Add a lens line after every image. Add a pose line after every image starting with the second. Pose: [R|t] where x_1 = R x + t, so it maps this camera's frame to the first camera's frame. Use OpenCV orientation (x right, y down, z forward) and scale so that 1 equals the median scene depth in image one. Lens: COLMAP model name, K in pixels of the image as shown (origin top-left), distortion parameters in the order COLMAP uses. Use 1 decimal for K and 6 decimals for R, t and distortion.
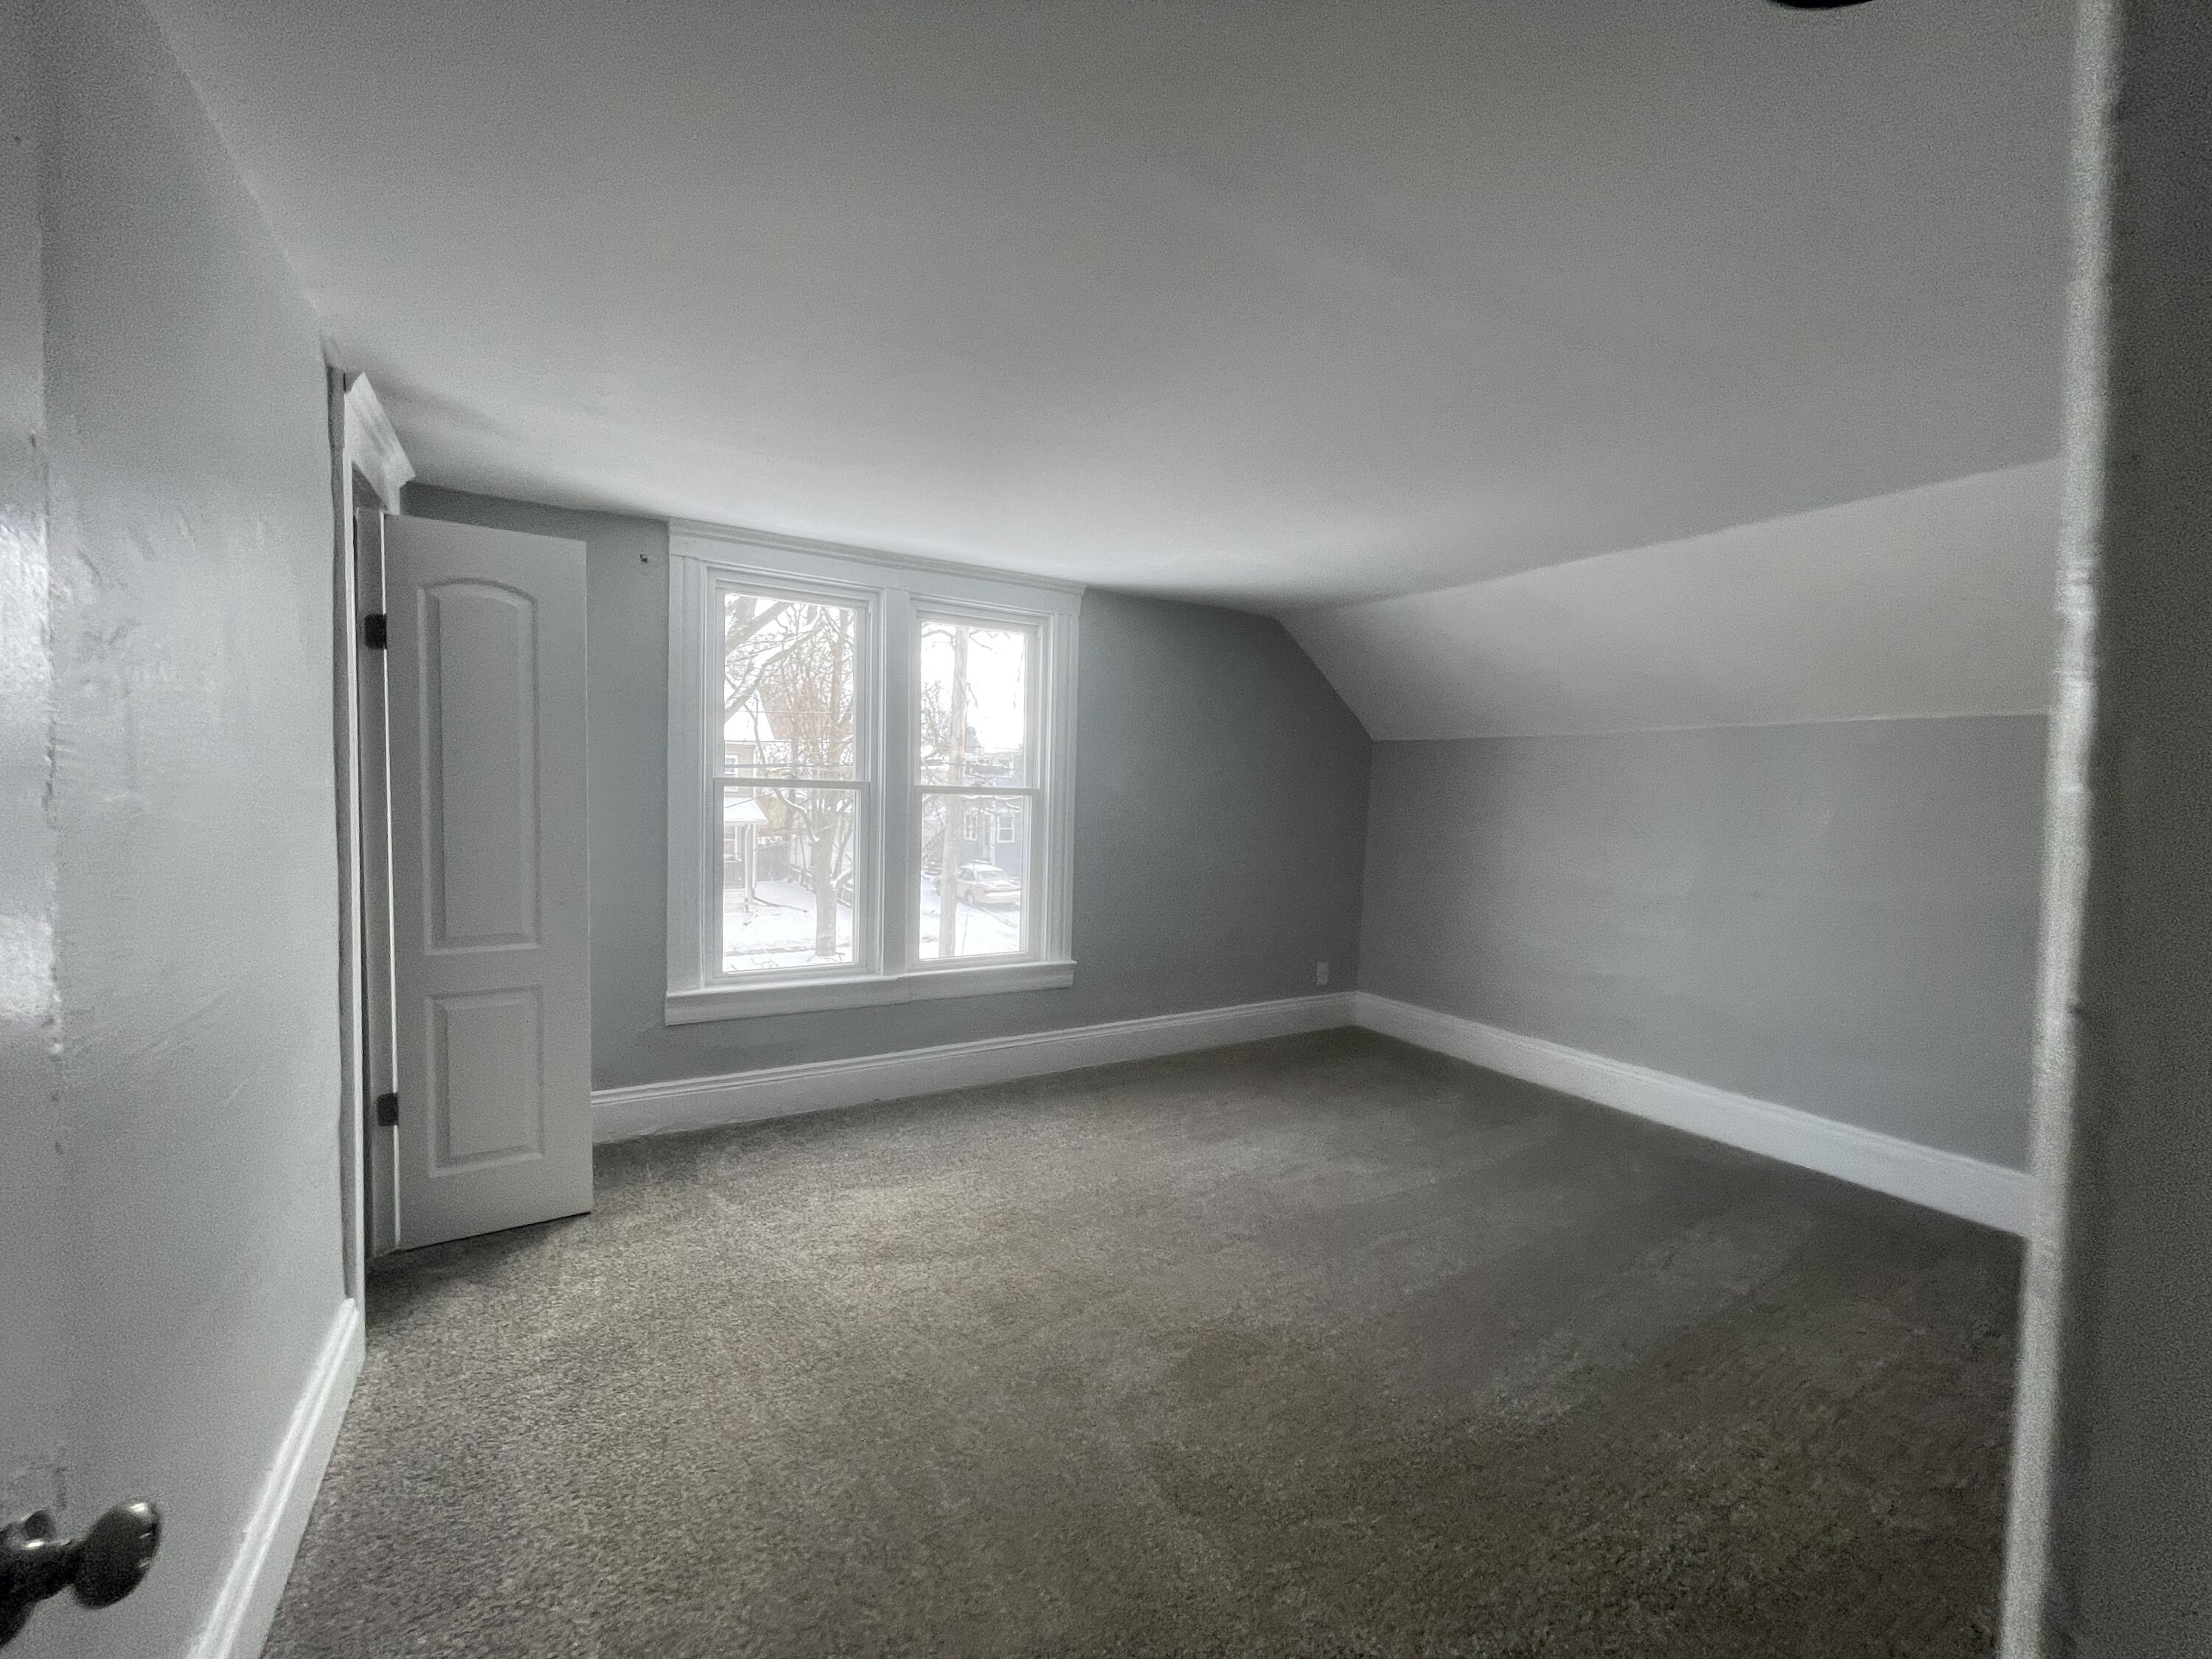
lens RADIAL K [[899.5, 0, 1089.8], [0, 899.5, 816.7], [0, 0, 1]] dist [-0.000204, 0.000299]
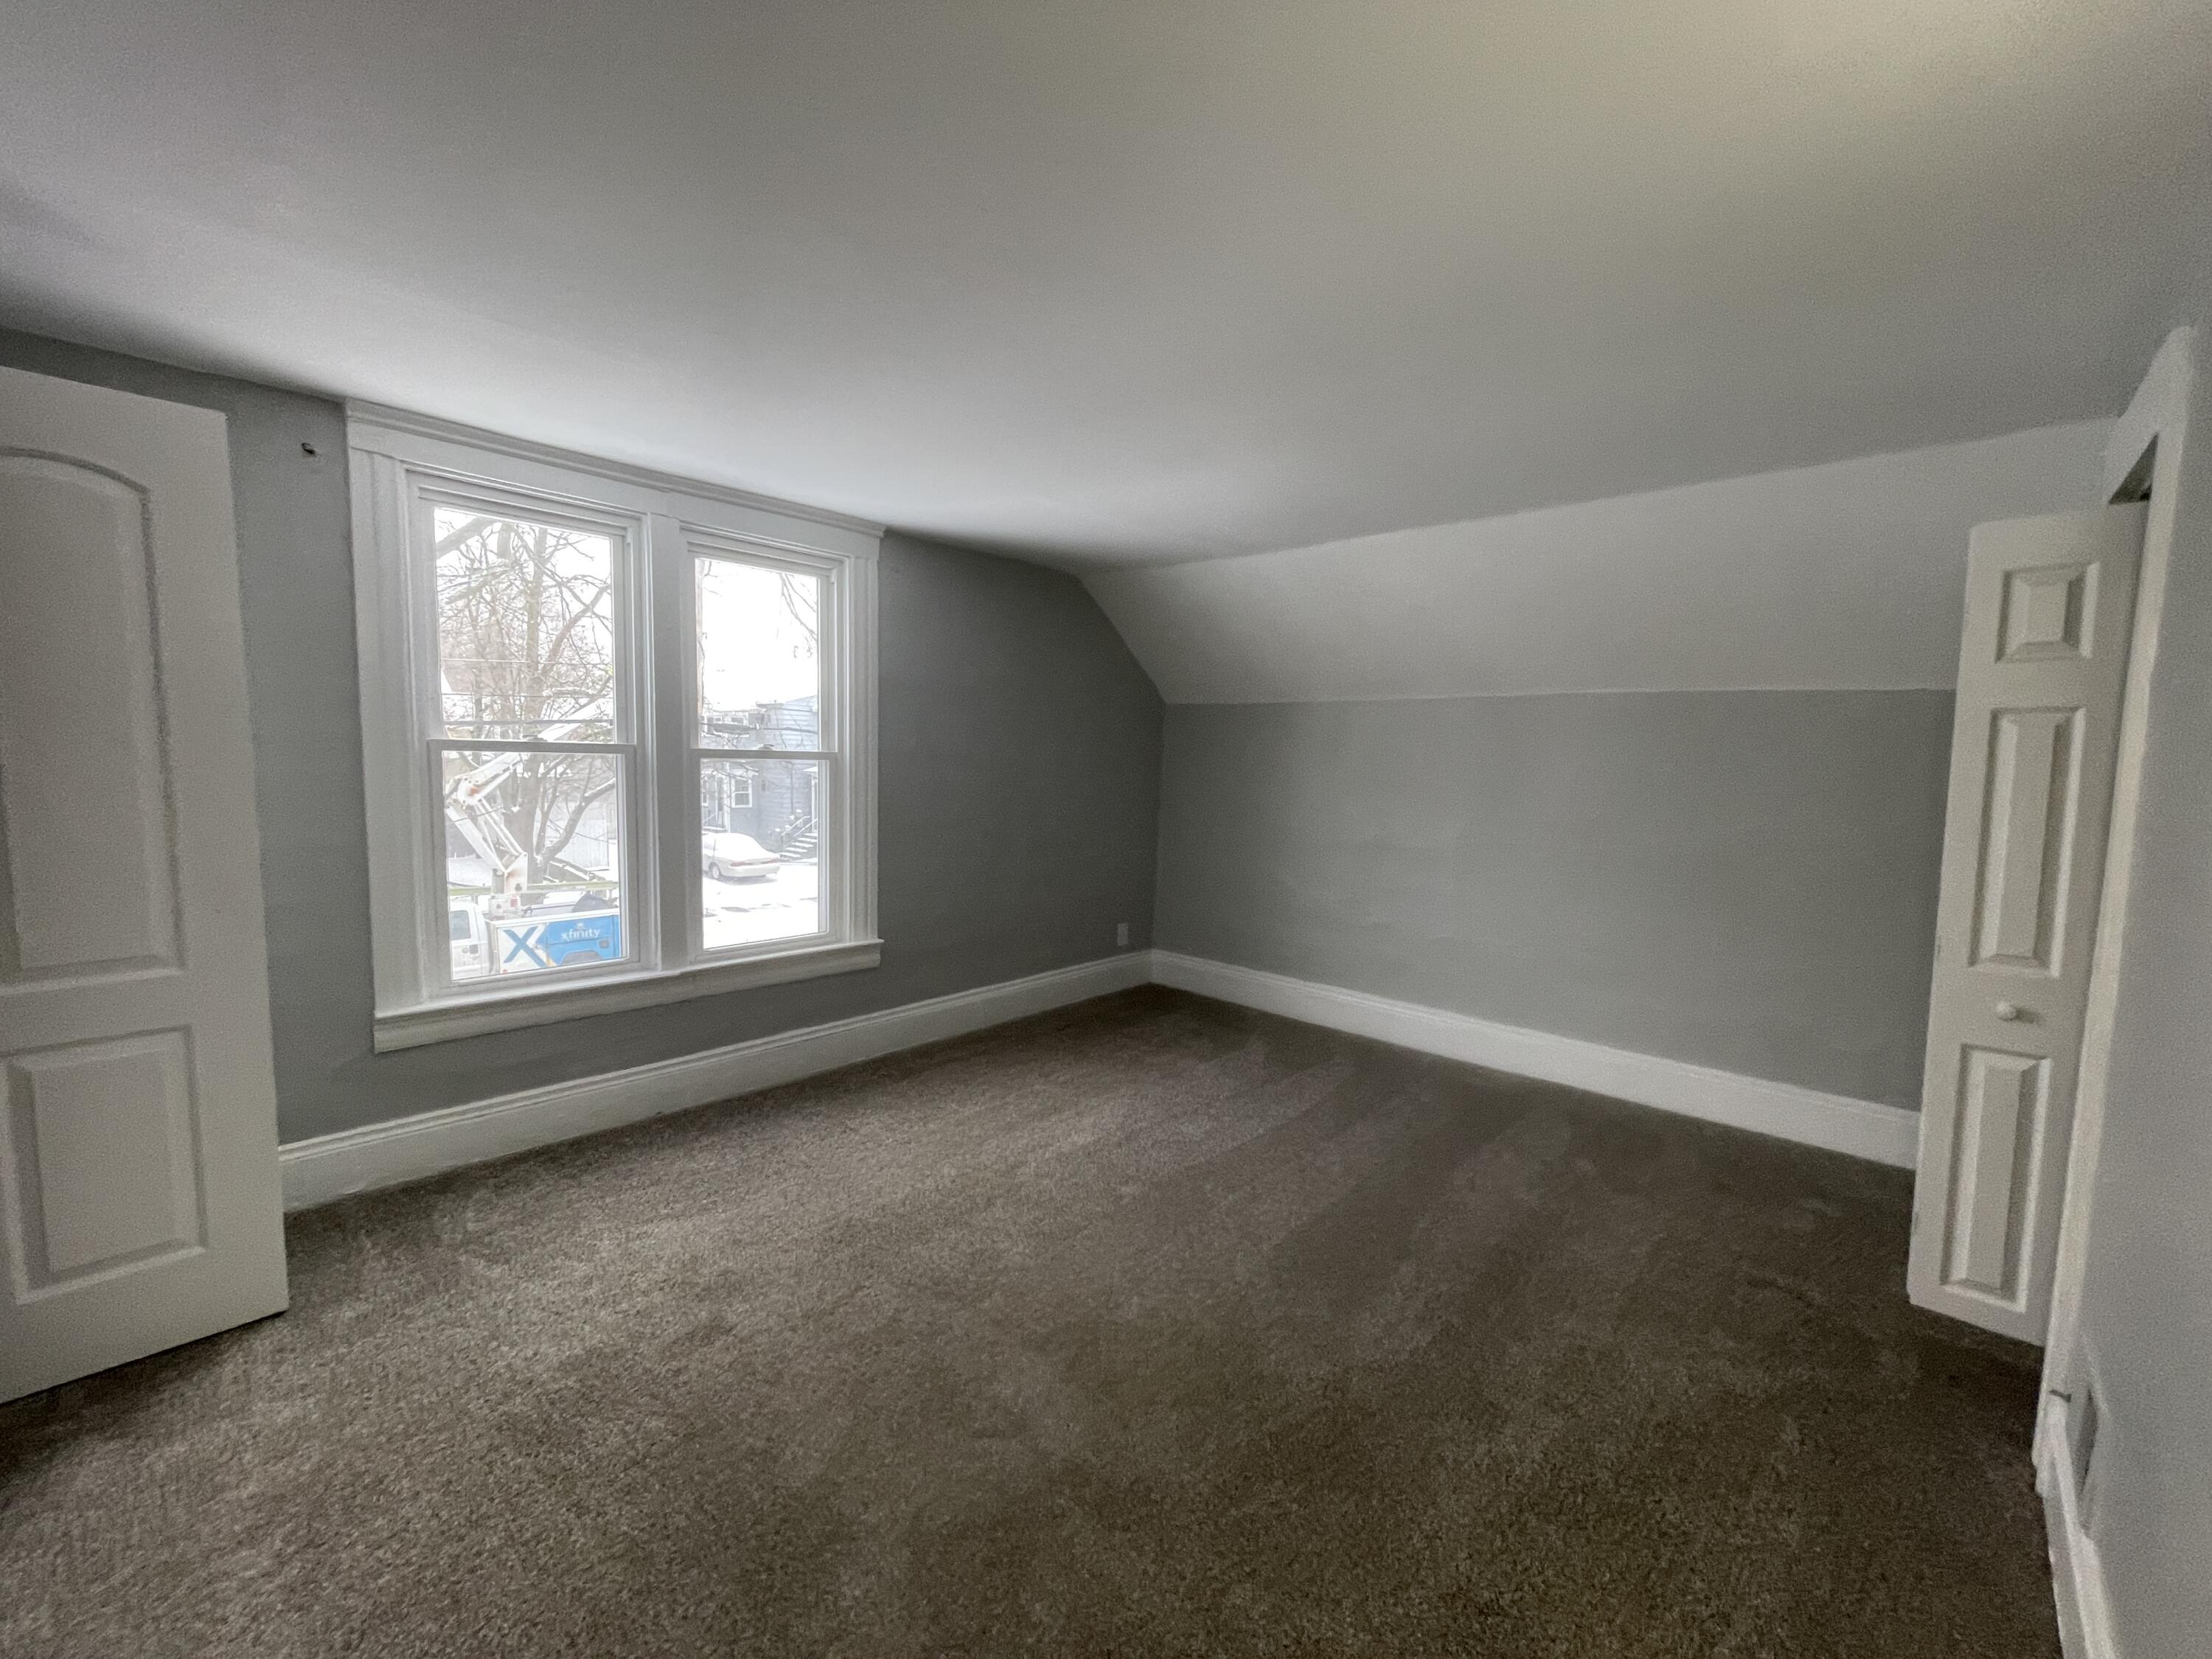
lens RADIAL K [[903.6, 0, 1102.1], [0, 903.6, 822.2], [0, 0, 1]] dist [-0.001867, 0.000454]
pose [[0.959088, -0.023063, 0.282166, -0.076056], [0.009097, 0.998672, 0.050708, -0.005681], [-0.282961, -0.046066, 0.958025, 0.067926]]
